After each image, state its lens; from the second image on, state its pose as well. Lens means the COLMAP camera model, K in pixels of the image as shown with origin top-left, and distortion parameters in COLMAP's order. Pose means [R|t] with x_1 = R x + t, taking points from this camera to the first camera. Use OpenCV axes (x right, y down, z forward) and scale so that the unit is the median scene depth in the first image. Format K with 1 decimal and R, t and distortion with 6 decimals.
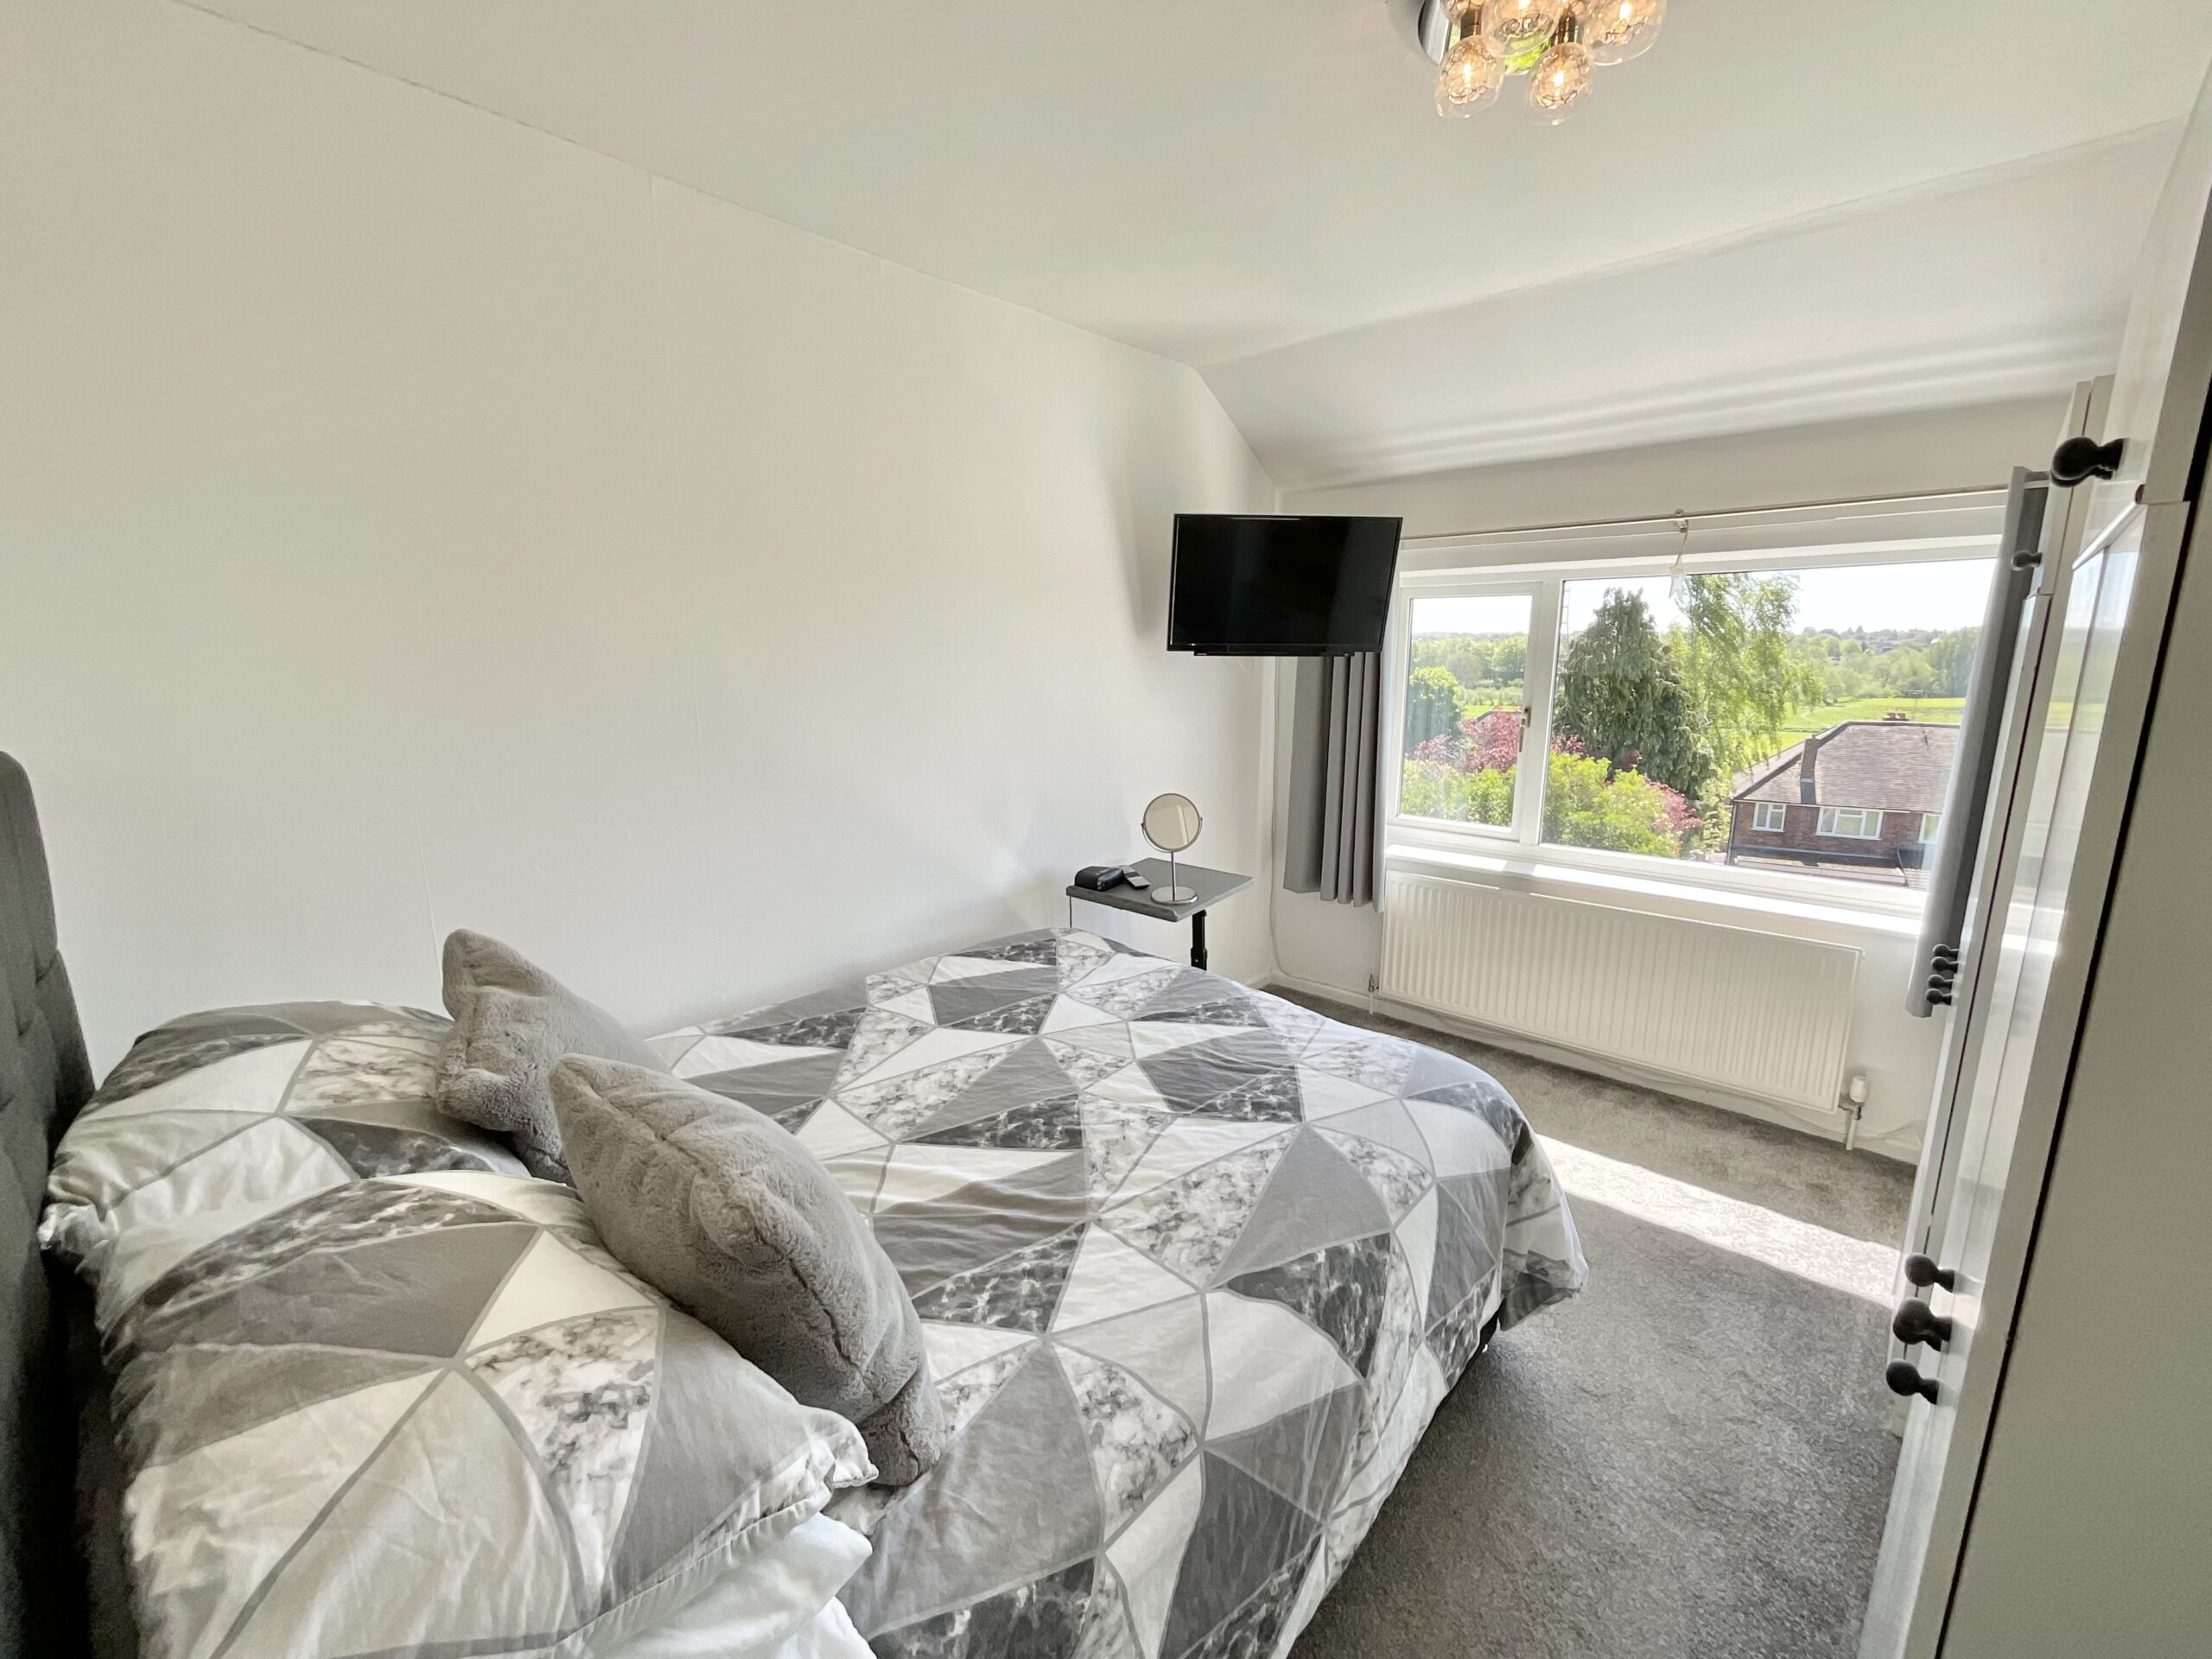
lens RADIAL K [[902.7, 0, 1103.0], [0, 902.7, 833.9], [0, 0, 1]] dist [0.001230, 0.000245]
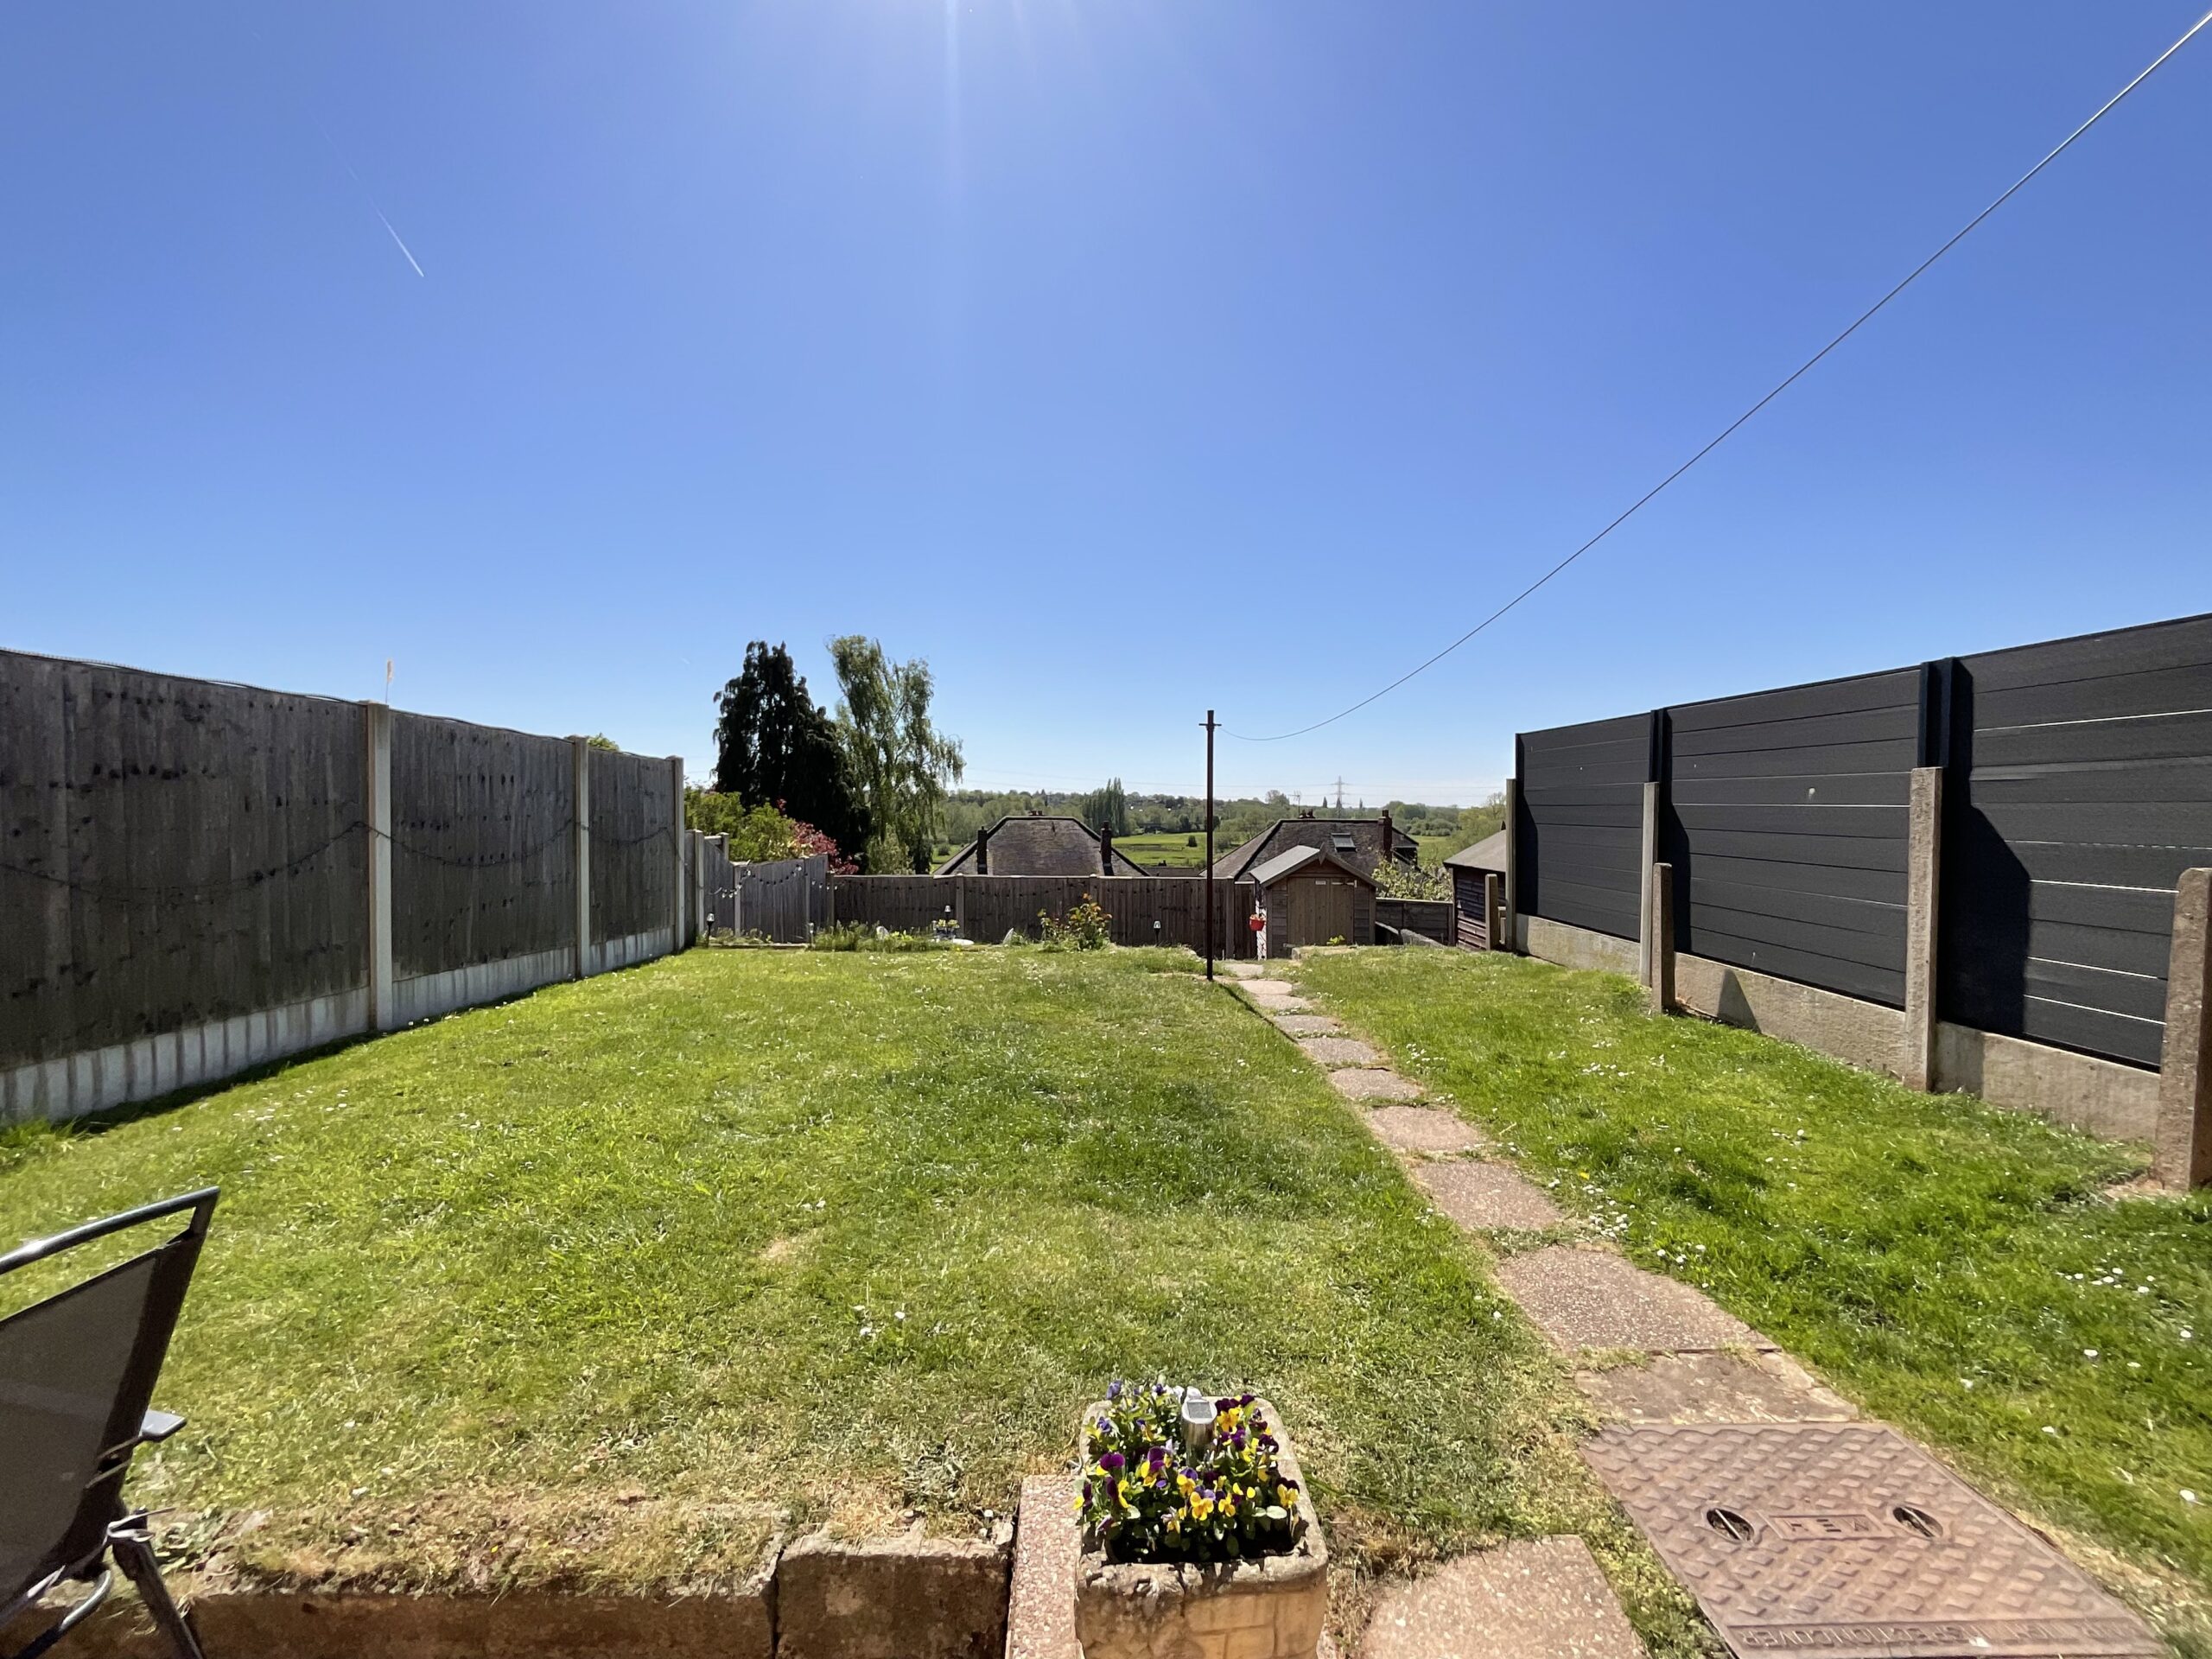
lens RADIAL K [[902.7, 0, 1103.0], [0, 902.7, 833.9], [0, 0, 1]] dist [0.001230, 0.000245]
pose [[0.732137, -0.015413, 0.680983, 0.123129], [0.132930, 0.983755, -0.120649, 0.070139], [-0.668061, 0.178855, 0.722292, 0.061122]]
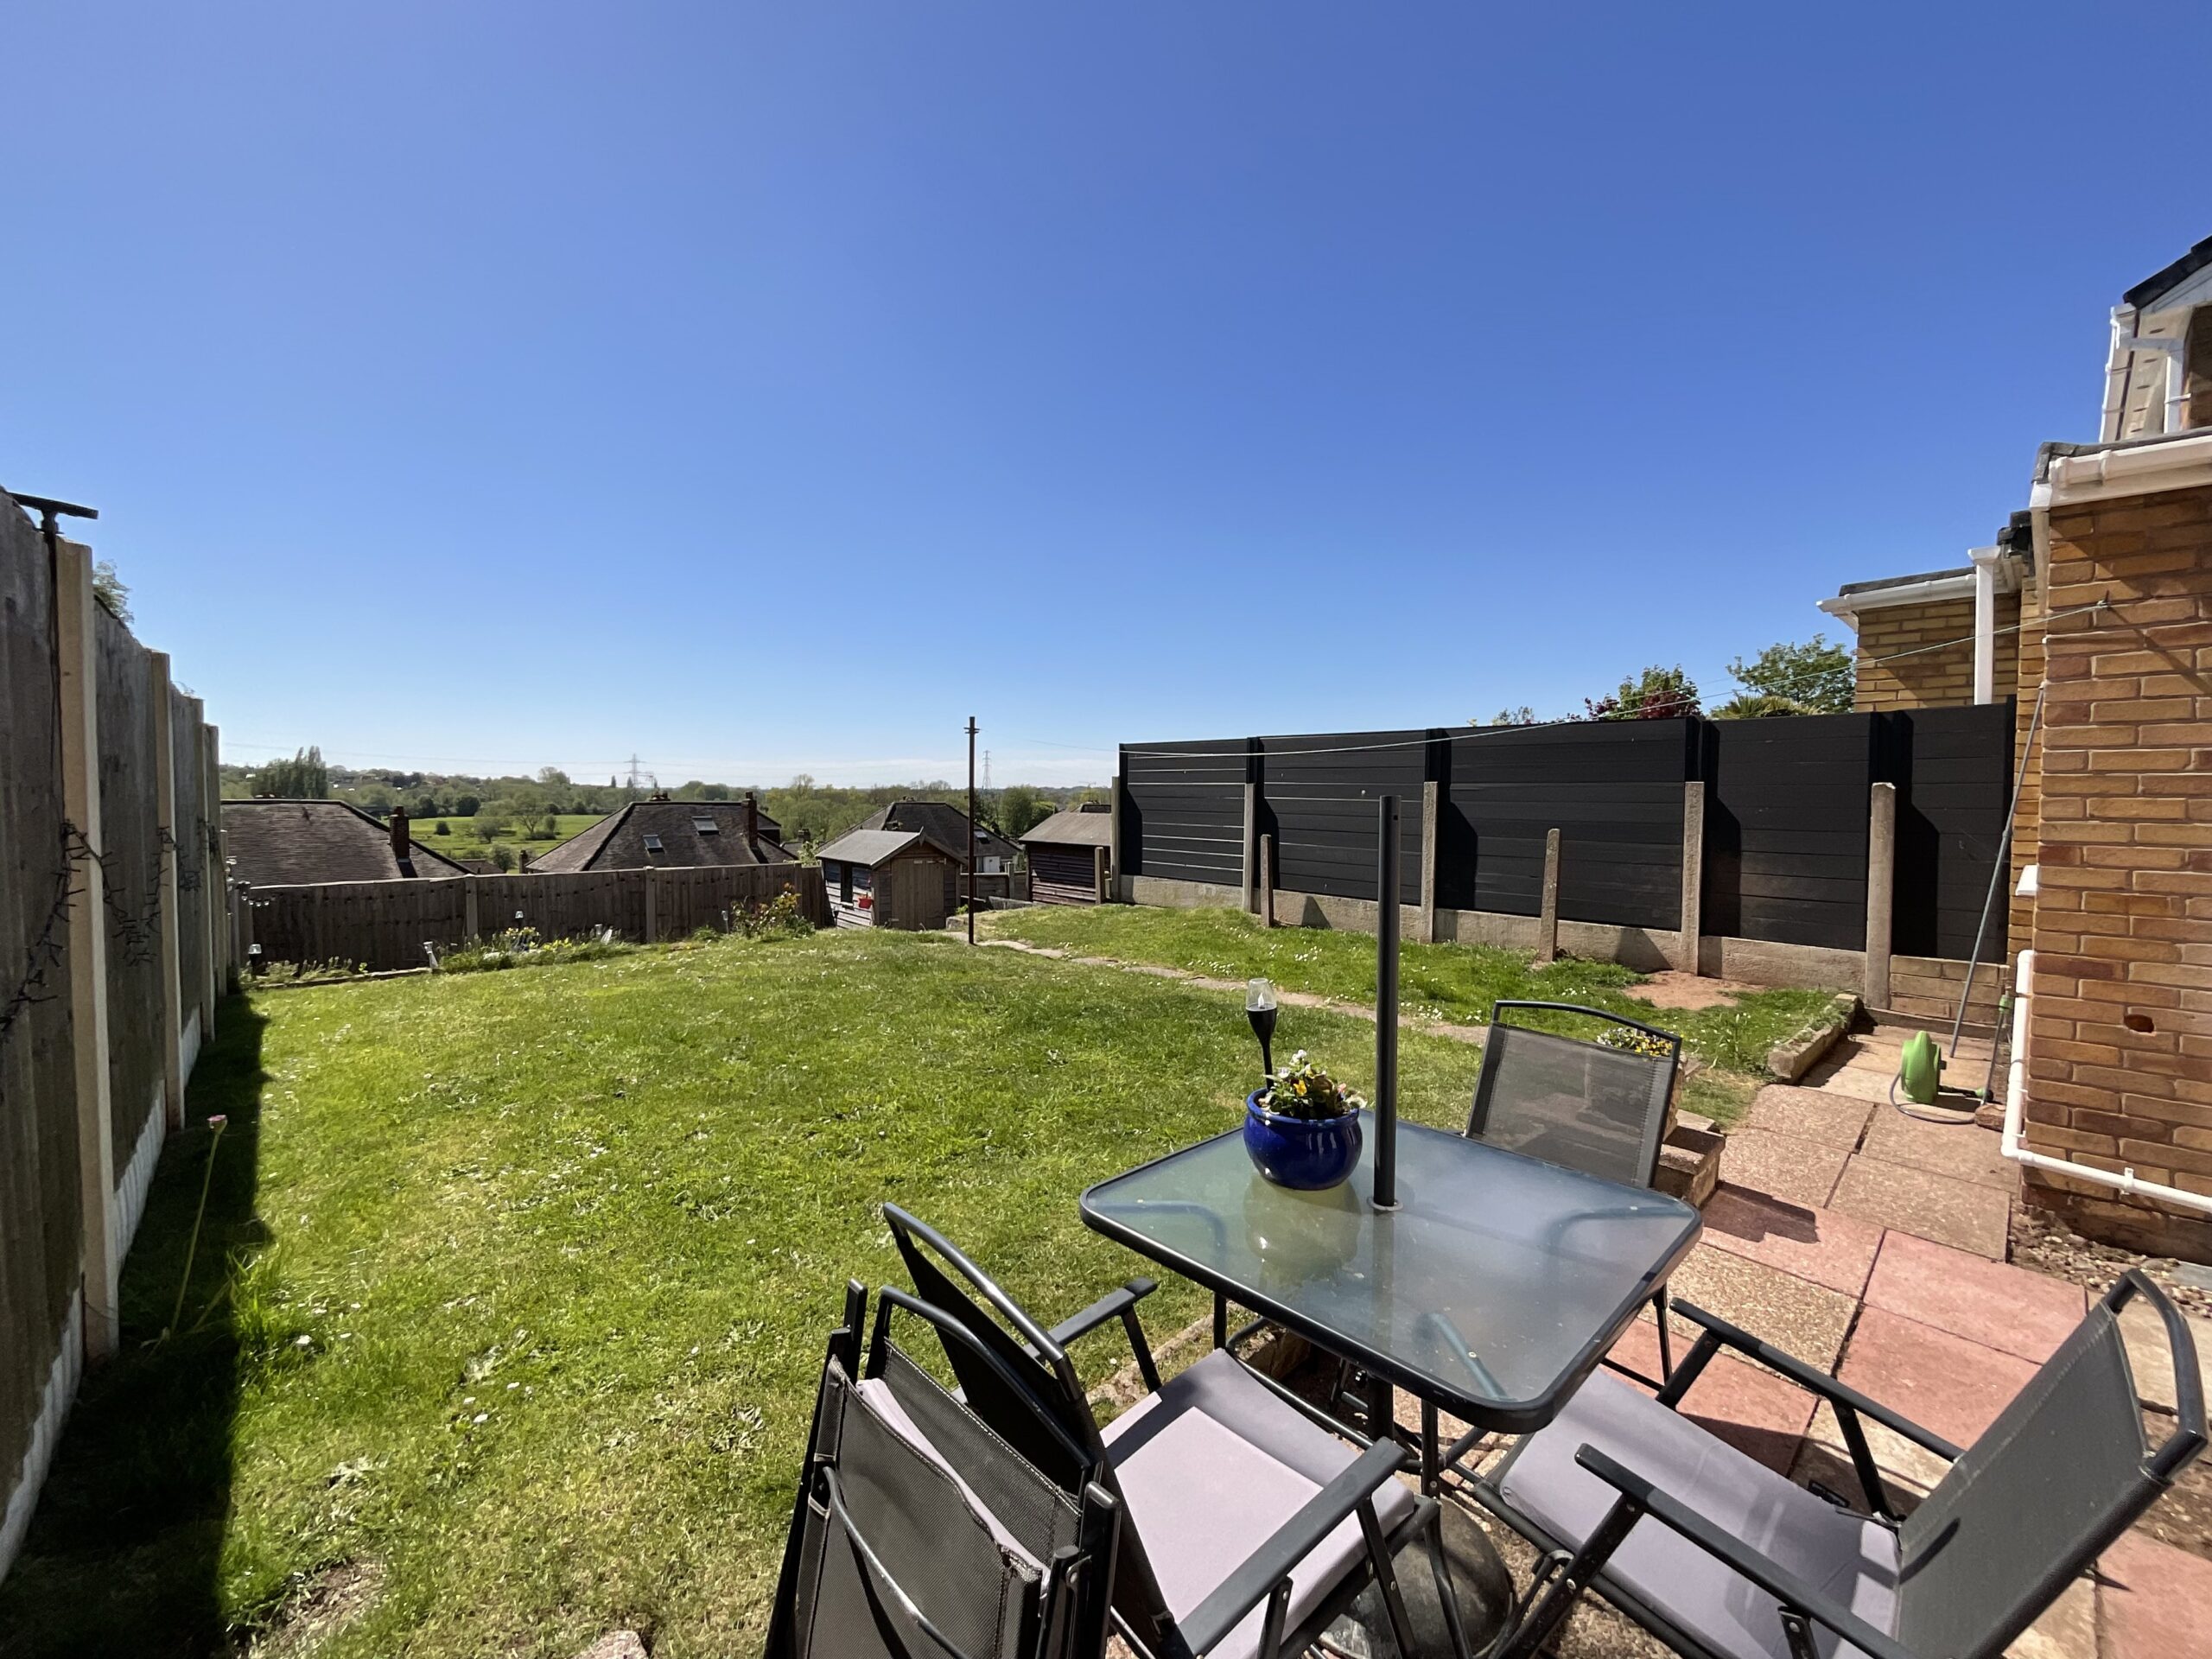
lens RADIAL K [[902.7, 0, 1103.0], [0, 902.7, 833.9], [0, 0, 1]] dist [0.001230, 0.000245]
pose [[0.081491, -0.042825, 0.995754, 0.047860], [0.192813, 0.980880, 0.026406, 0.053745], [-0.977846, 0.189842, 0.088190, 0.131688]]
